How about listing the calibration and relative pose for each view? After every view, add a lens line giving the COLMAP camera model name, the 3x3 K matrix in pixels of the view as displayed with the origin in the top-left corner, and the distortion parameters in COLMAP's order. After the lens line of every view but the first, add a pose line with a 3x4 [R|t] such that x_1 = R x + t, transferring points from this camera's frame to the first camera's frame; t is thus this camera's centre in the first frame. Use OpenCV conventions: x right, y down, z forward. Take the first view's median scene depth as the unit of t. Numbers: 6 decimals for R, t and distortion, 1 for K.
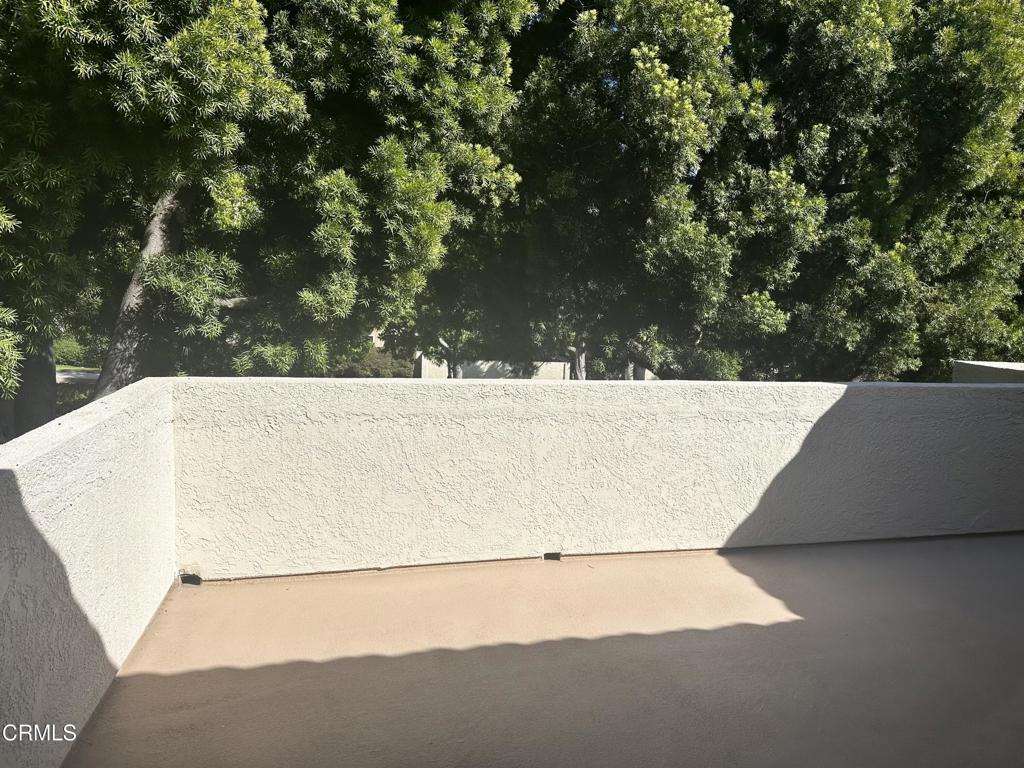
lens RADIAL K [[773.0, 0, 512.0], [0, 773.0, 384.0], [0, 0, 1]] dist [0.018823, -0.013503]
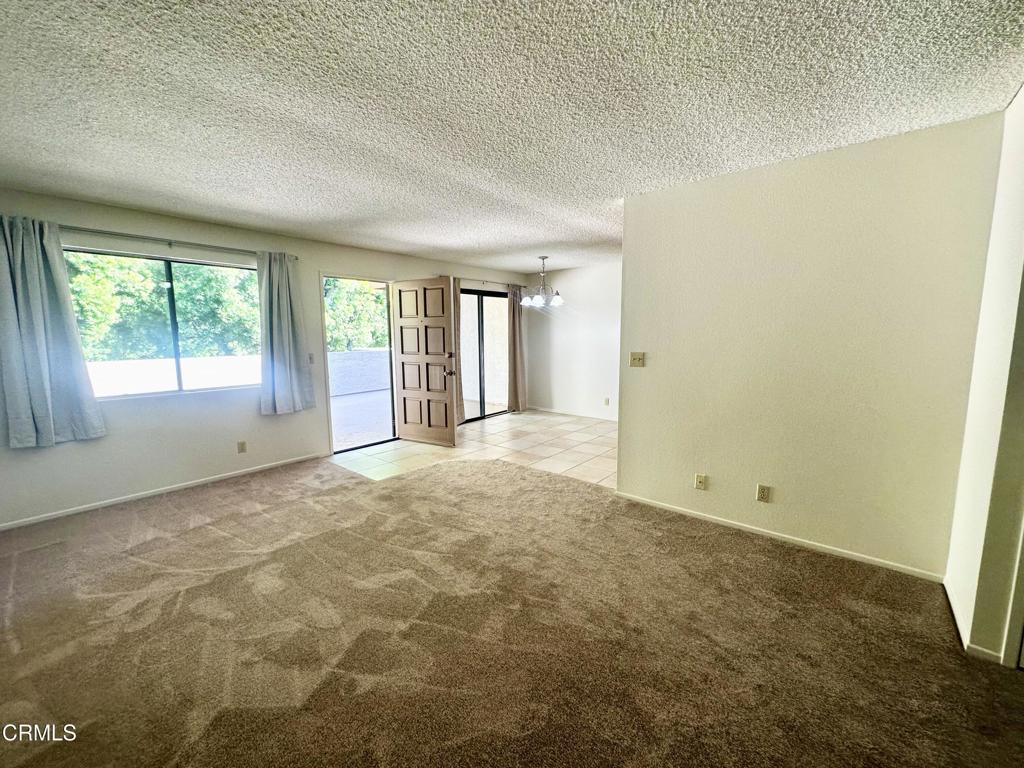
lens RADIAL K [[412.5, 0, 510.3], [0, 412.5, 385.3], [0, 0, 1]] dist [-0.004145, 0.000442]
pose [[0.795097, -0.111127, 0.596215, 0.121213], [0.097671, 0.993700, 0.054962, 0.122694], [-0.598566, 0.014533, 0.800941, -0.968027]]
